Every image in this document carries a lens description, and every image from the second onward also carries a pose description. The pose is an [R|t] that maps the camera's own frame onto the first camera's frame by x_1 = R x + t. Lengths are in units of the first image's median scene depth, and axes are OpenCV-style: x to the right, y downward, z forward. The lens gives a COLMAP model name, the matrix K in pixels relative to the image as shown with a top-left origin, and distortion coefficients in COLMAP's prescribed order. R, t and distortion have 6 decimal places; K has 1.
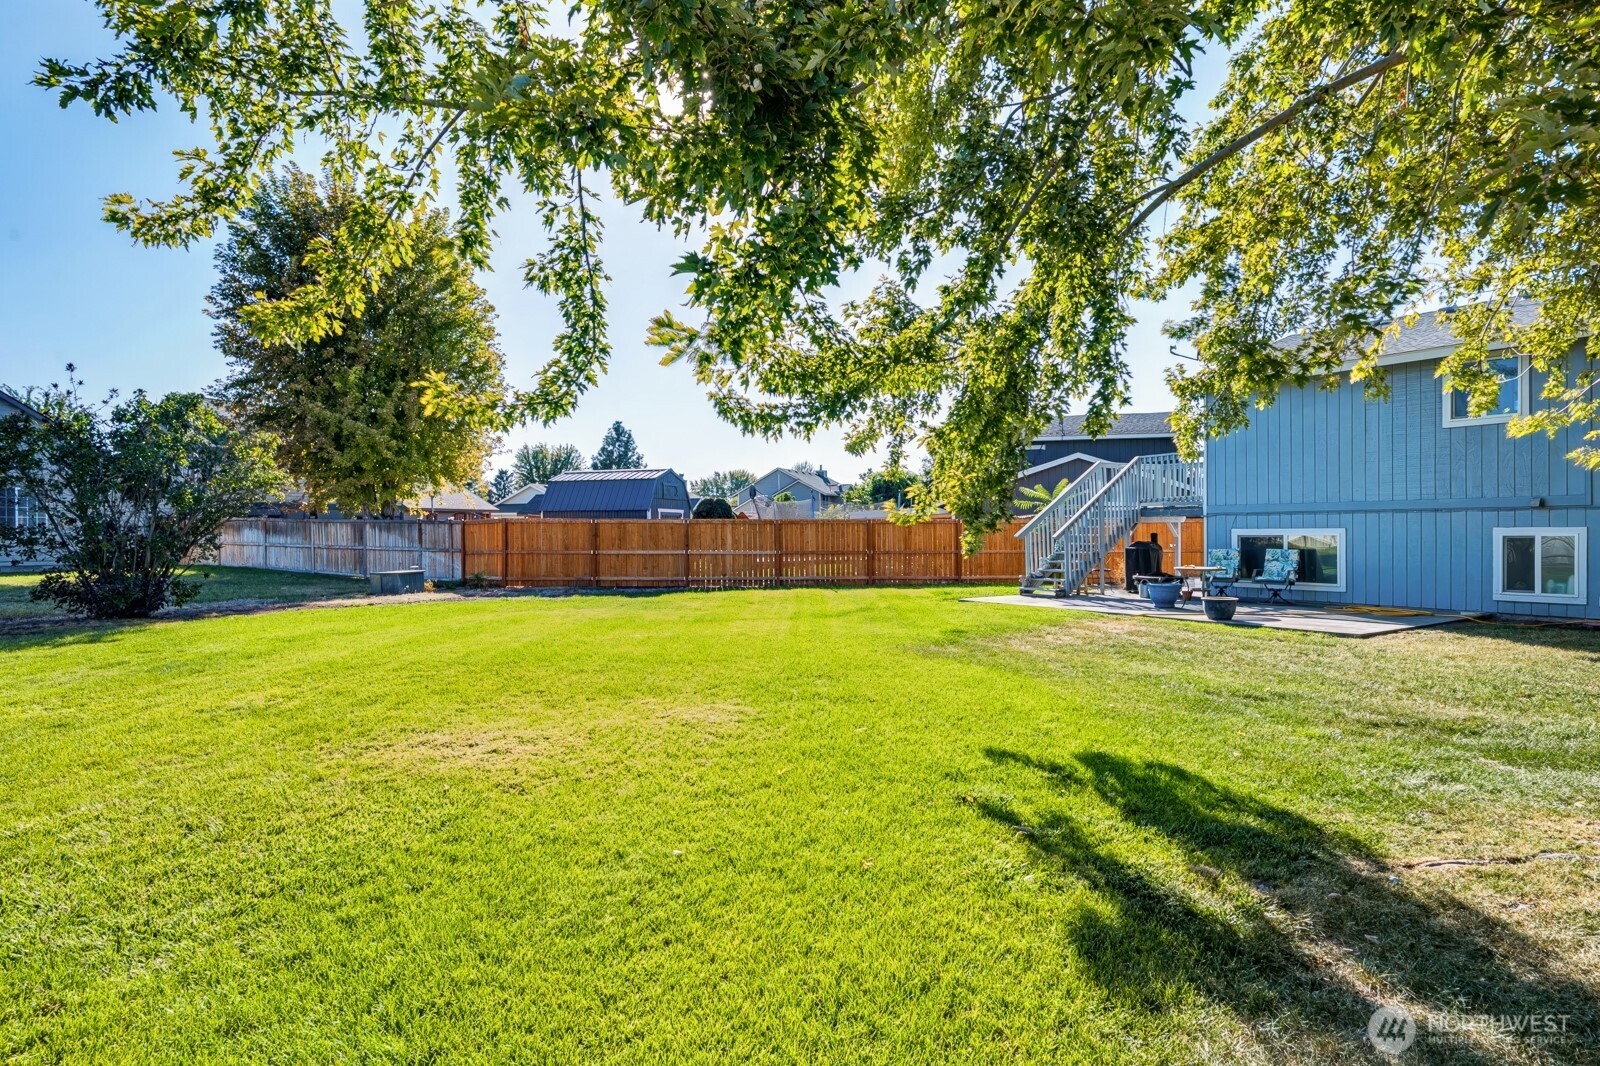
lens RADIAL K [[895.1, 0, 797.6], [0, 895.1, 532.0], [0, 0, 1]] dist [-0.007348, -0.002638]
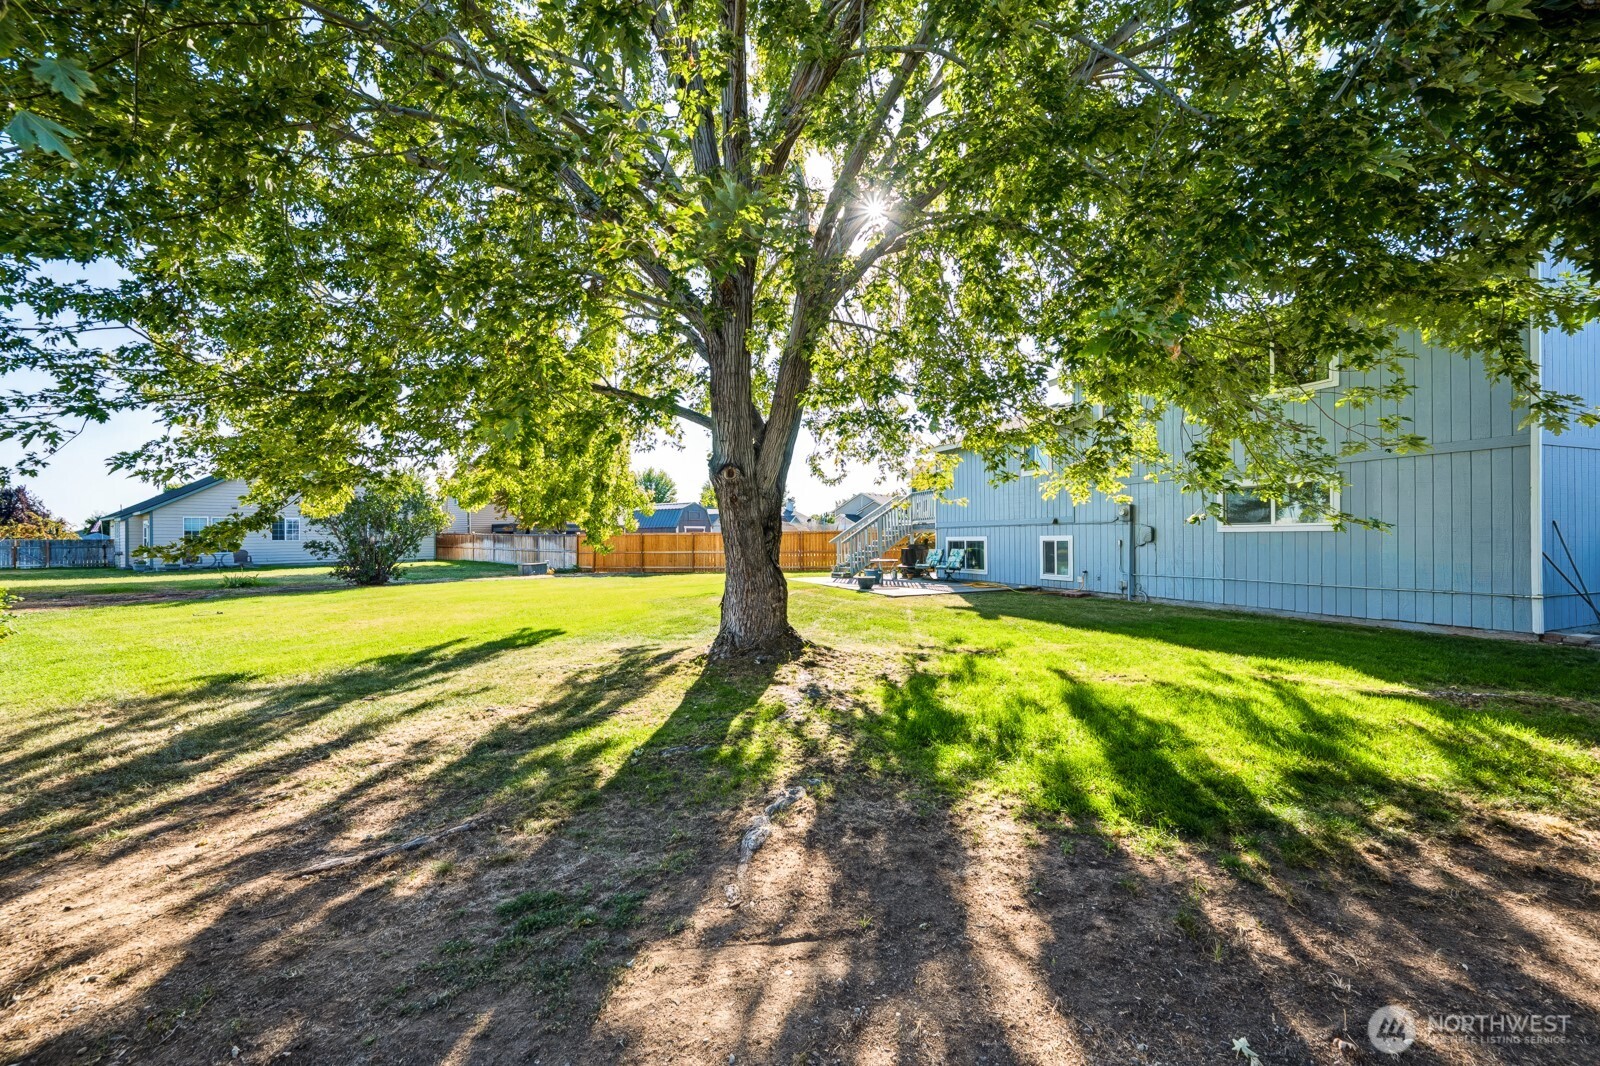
lens RADIAL K [[637.5, 0, 808.6], [0, 637.5, 534.8], [0, 0, 1]] dist [0.001834, 0.000045]
pose [[0.981489, -0.010744, -0.191214, 0.492709], [0.010334, 0.999942, -0.003137, -0.006057], [0.191237, 0.001103, 0.981543, -0.223691]]
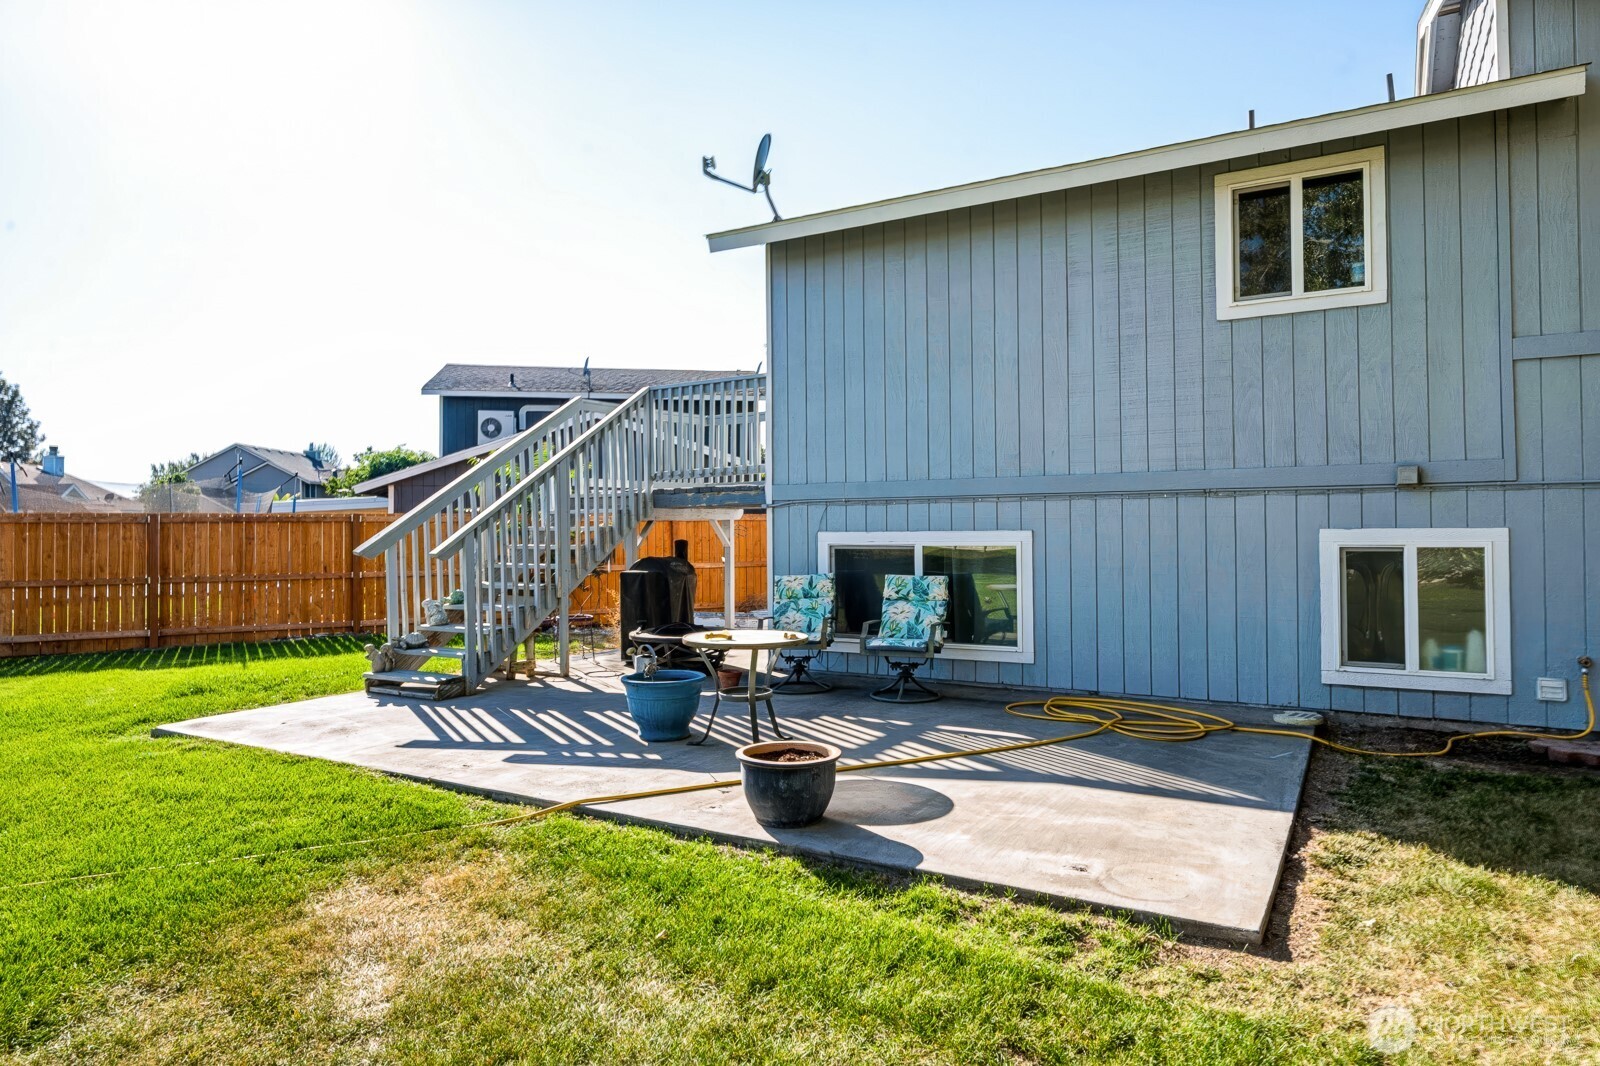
lens RADIAL K [[1049.0, 0, 805.9], [0, 1049.0, 527.9], [0, 0, 1]] dist [0.006841, 0.000719]
pose [[0.905219, -0.002845, 0.424935, 0.252338], [0.004878, 0.999981, -0.003696, -0.004153], [-0.424916, 0.005418, 0.905216, 0.517068]]
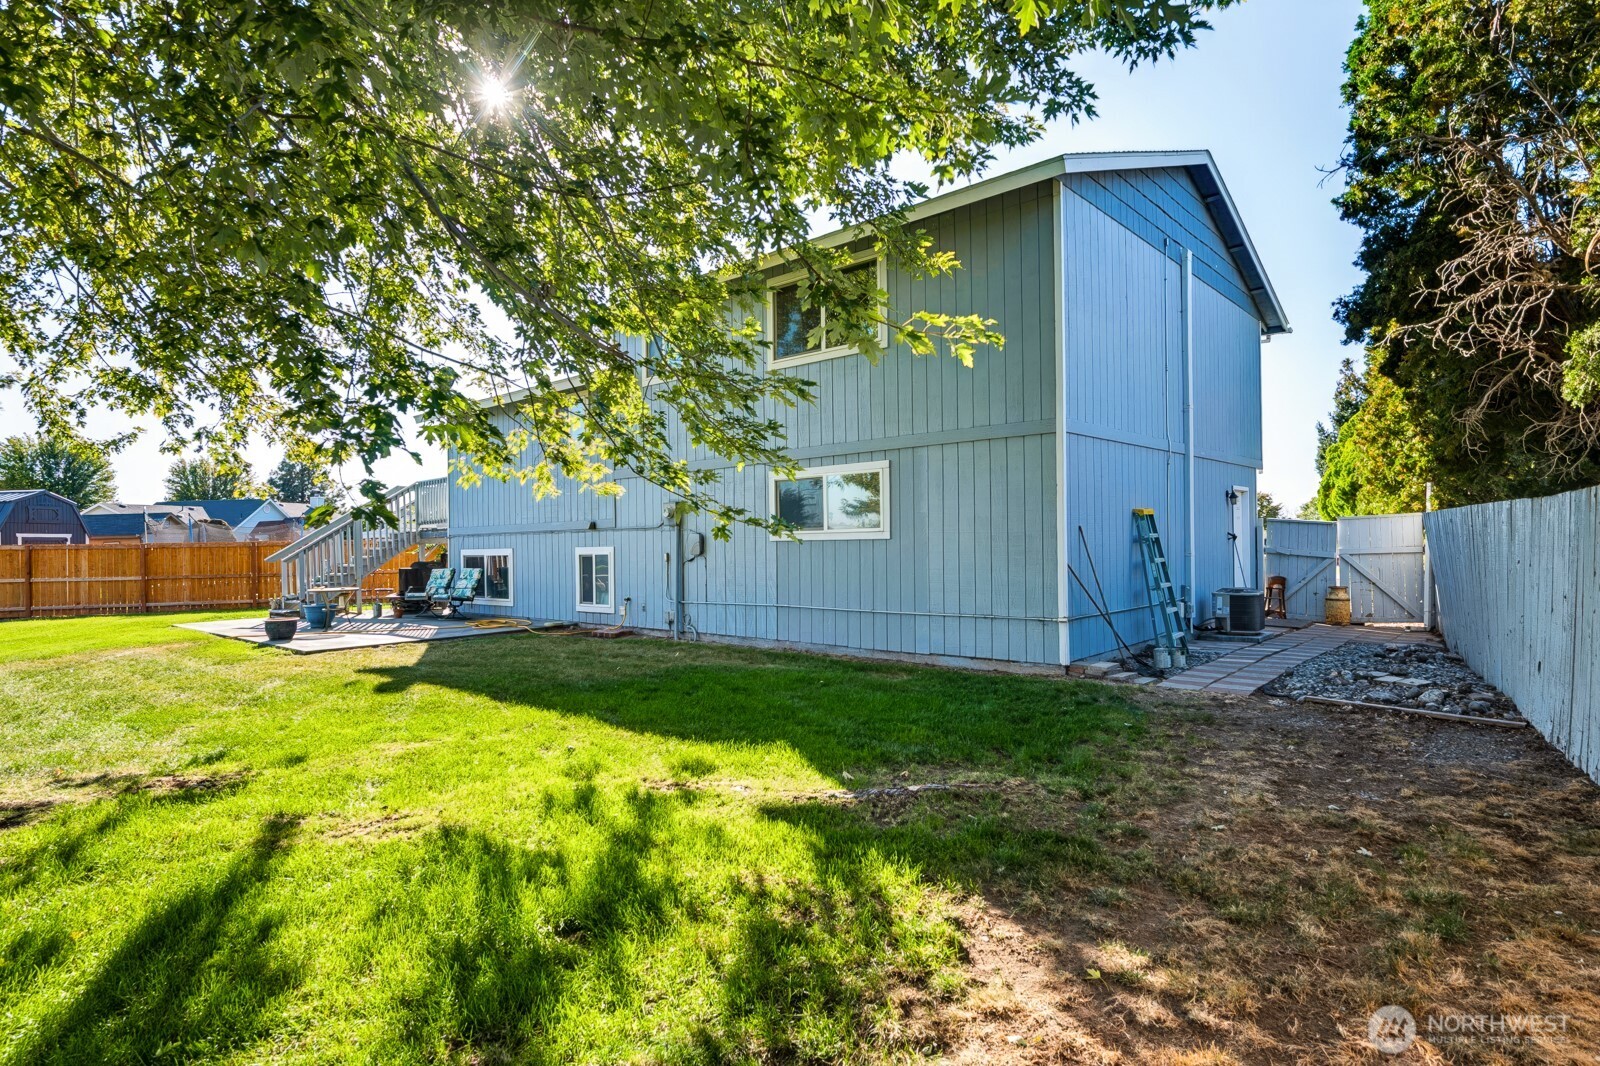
lens RADIAL K [[846.3, 0, 799.9], [0, 846.3, 542.8], [0, 0, 1]] dist [-0.001931, -0.000030]
pose [[0.967386, -0.016457, 0.252771, 0.663420], [0.017028, 0.999855, -0.000070, -0.004679], [-0.252733, 0.004372, 0.967526, -0.097270]]
